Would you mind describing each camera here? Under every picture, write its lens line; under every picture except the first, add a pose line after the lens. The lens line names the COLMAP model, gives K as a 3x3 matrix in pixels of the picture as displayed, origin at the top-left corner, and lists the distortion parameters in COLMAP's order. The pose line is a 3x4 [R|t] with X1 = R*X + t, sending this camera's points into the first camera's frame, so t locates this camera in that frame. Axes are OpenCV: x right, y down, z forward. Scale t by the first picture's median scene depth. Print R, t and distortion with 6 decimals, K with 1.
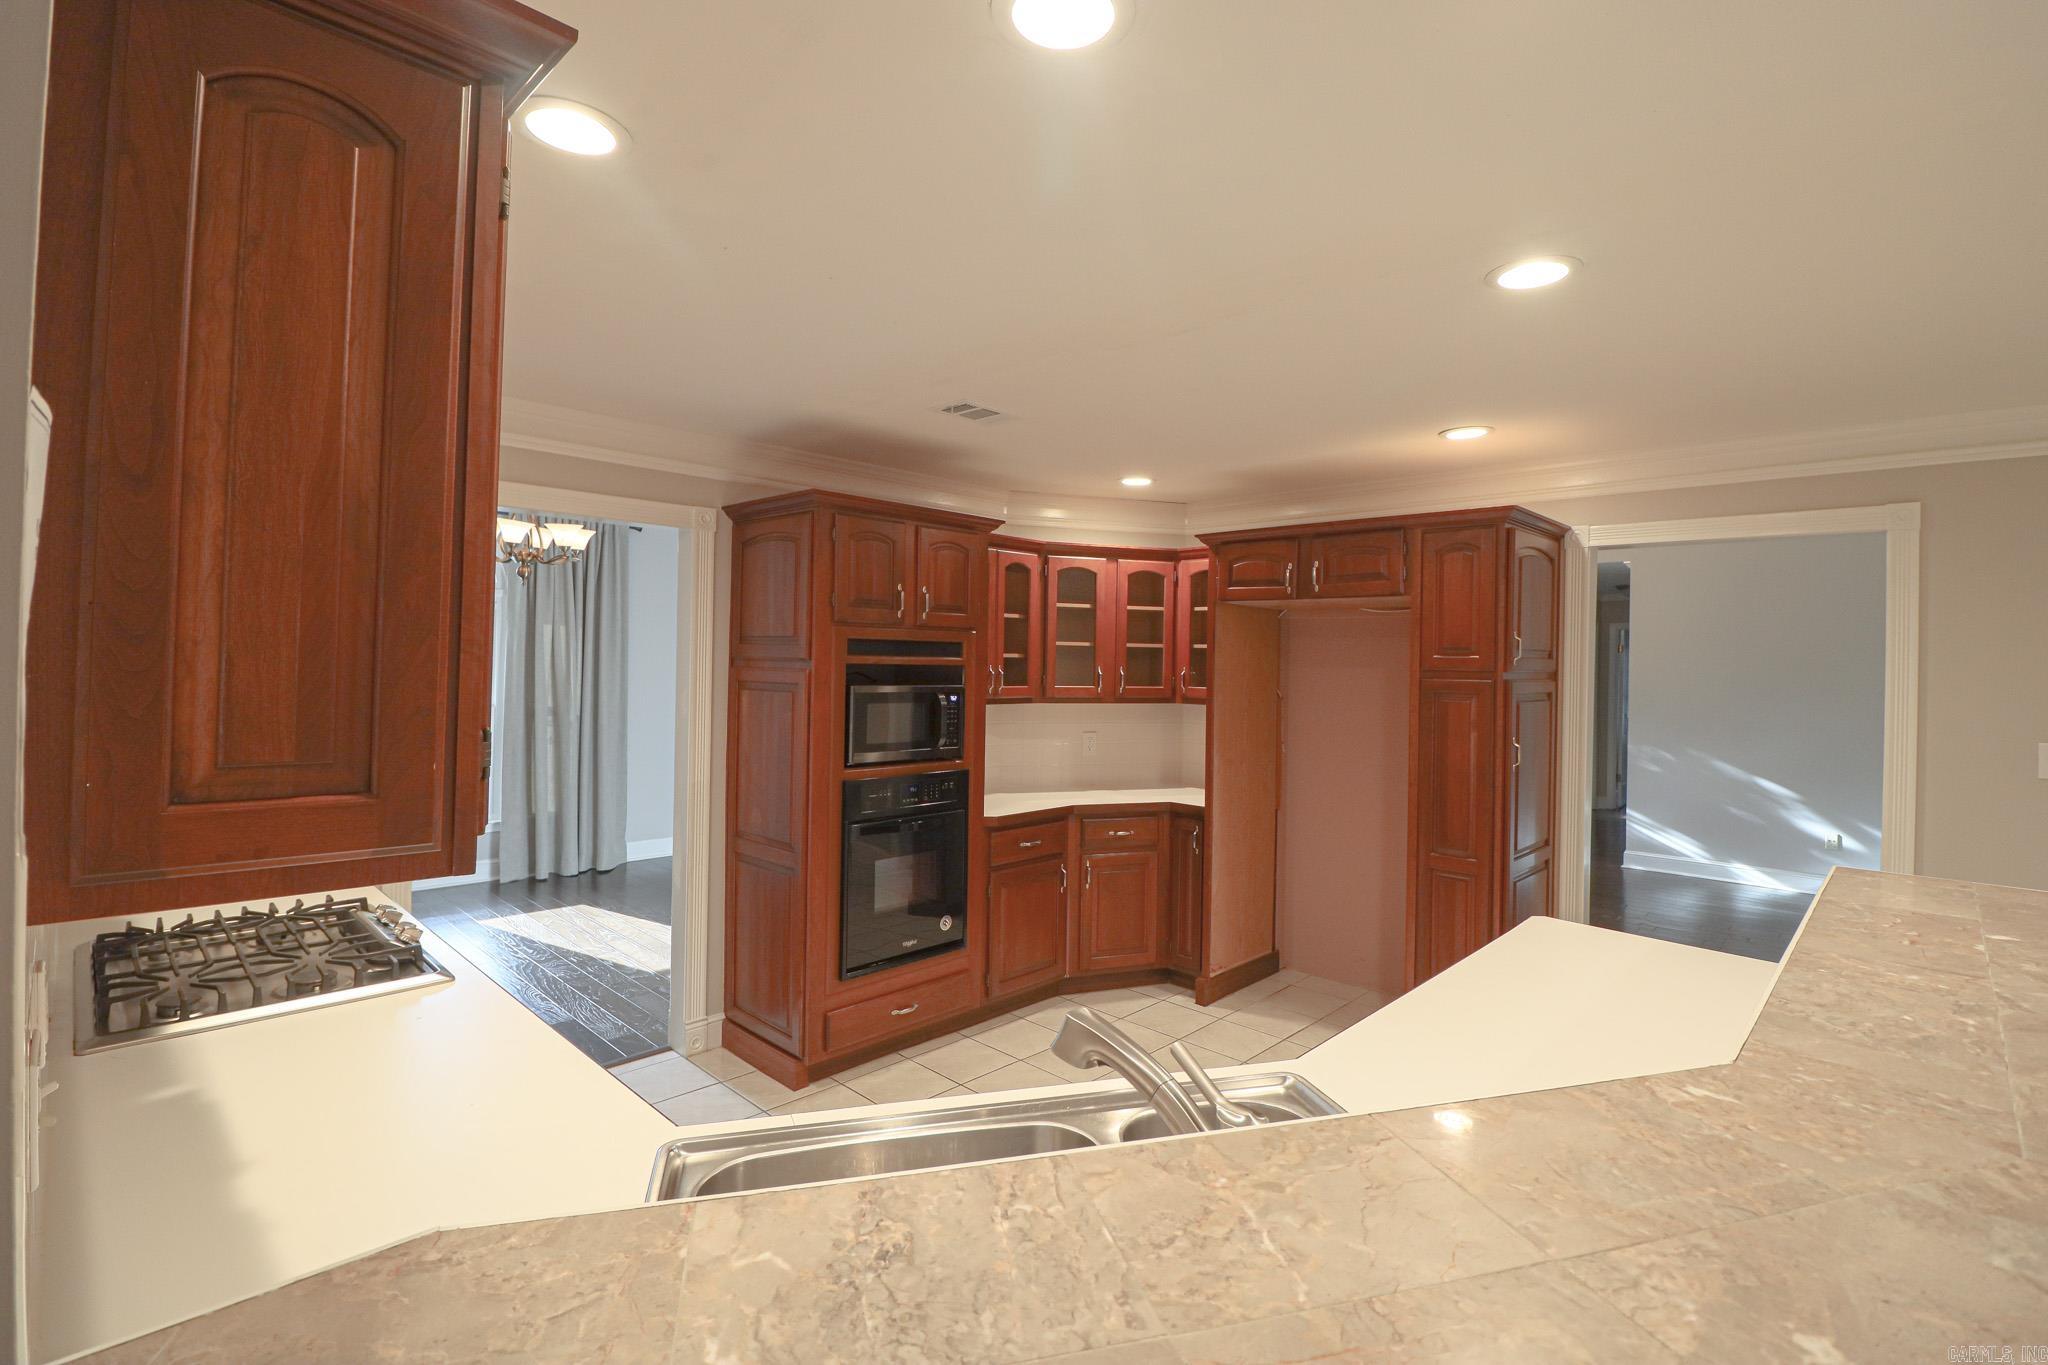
lens RADIAL K [[935.6, 0, 1035.9], [0, 935.6, 650.3], [0, 0, 1]] dist [-0.000799, -0.011395]
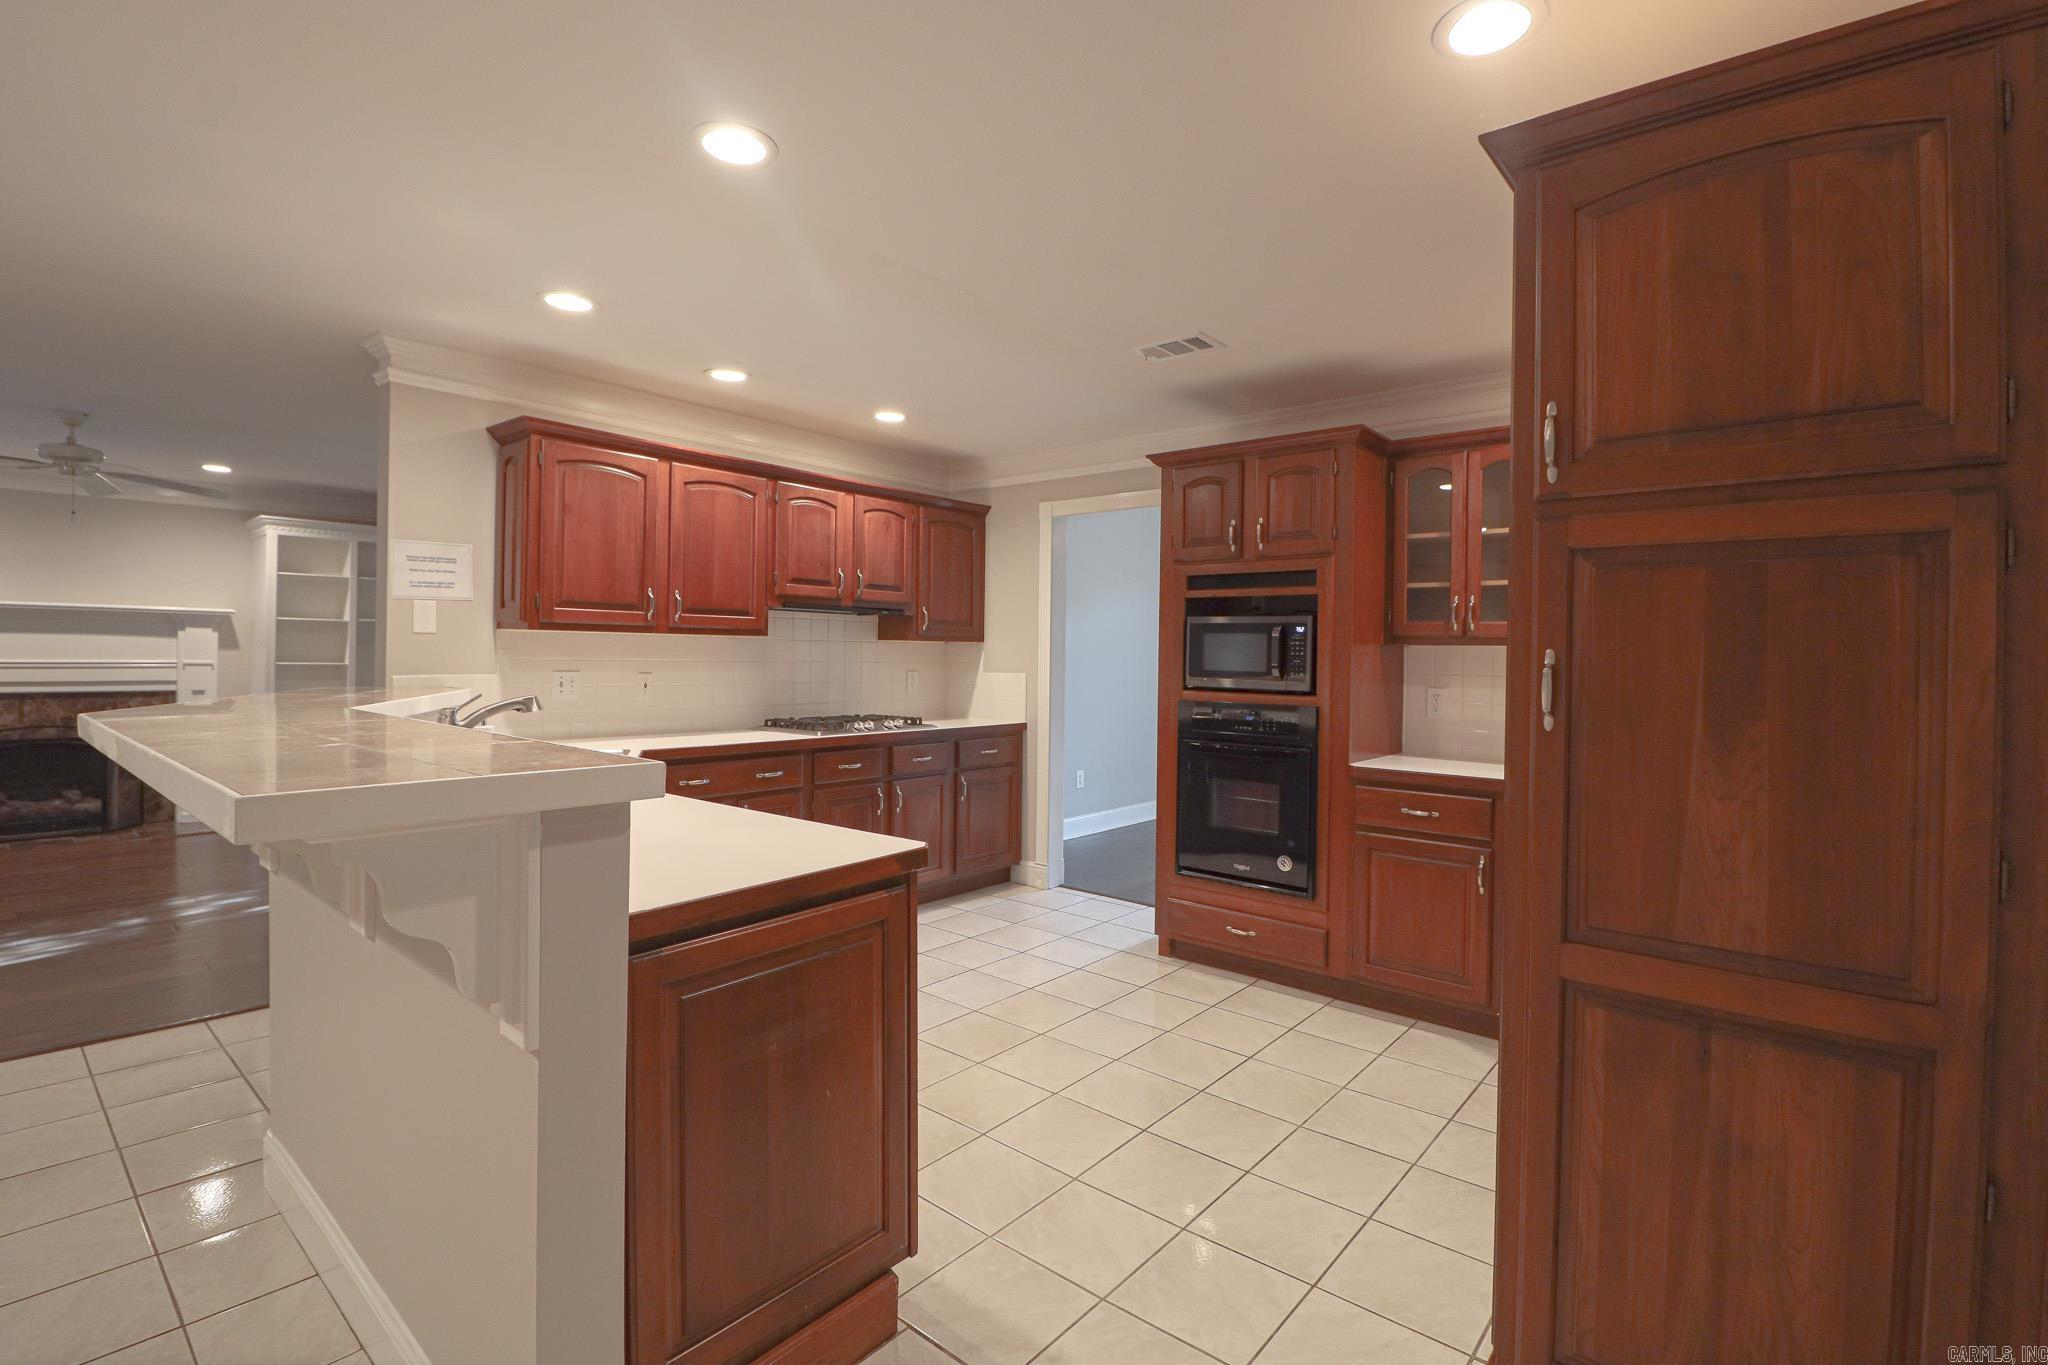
lens RADIAL K [[938.0, 0, 1038.8], [0, 938.0, 657.6], [0, 0, 1]] dist [-0.001633, -0.012389]
pose [[0.079506, -0.012906, -0.996751, 0.801145], [-0.004812, 0.999900, -0.013331, 0.089691], [0.996823, 0.005856, 0.079435, 0.637346]]
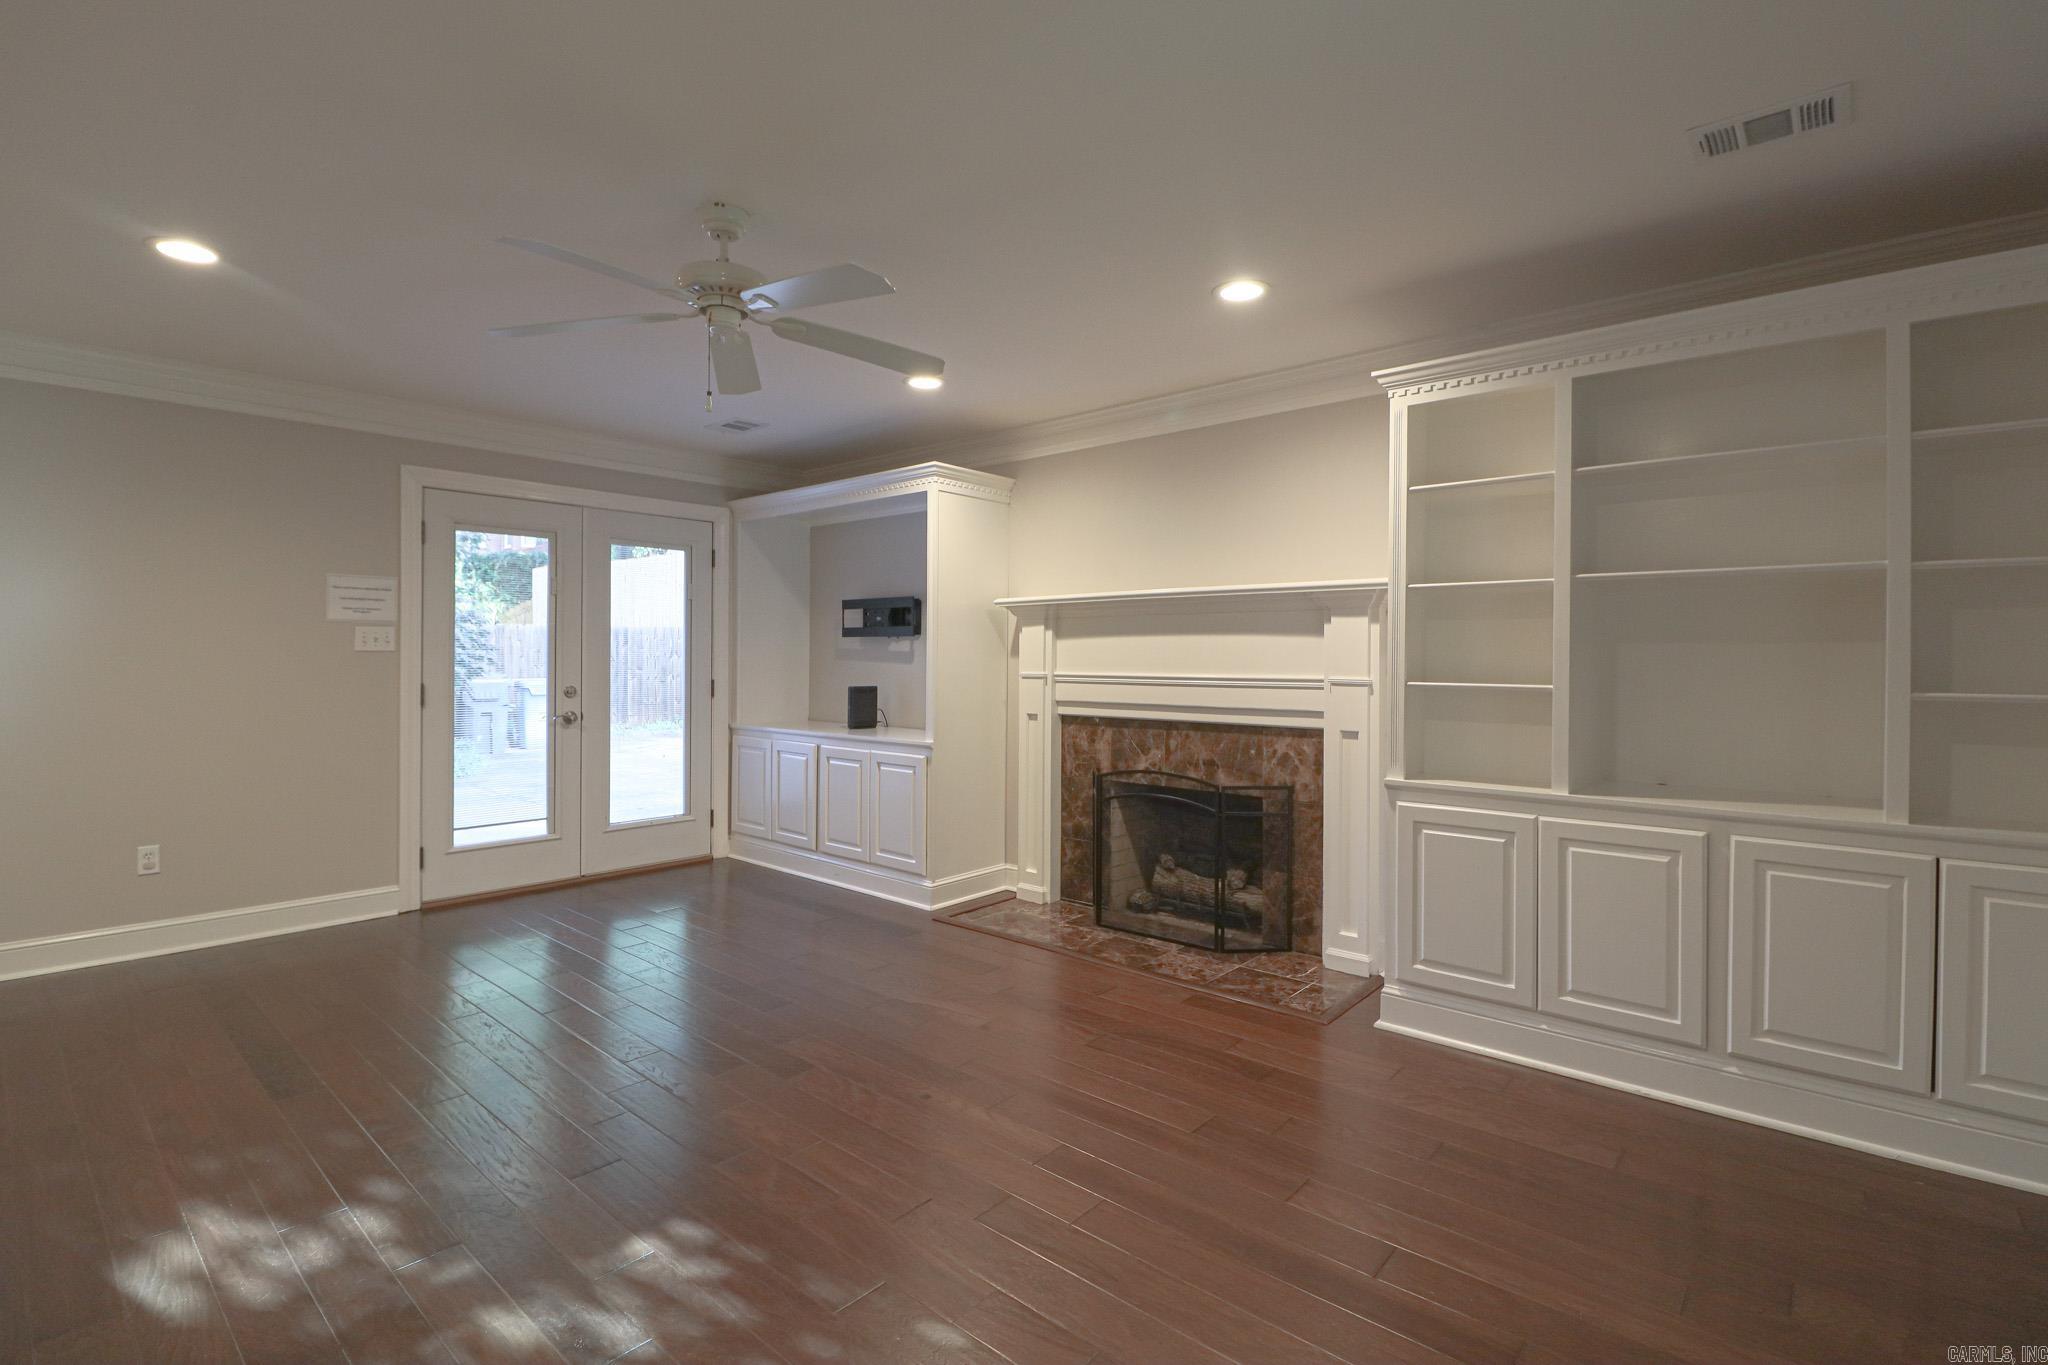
lens RADIAL K [[938.0, 0, 1038.8], [0, 938.0, 657.6], [0, 0, 1]] dist [-0.001633, -0.012389]
pose [[-0.997927, -0.021651, -0.060610, -0.616753], [-0.021068, 0.999726, -0.010237, 0.077406], [0.060815, -0.008939, -0.998109, 0.168005]]
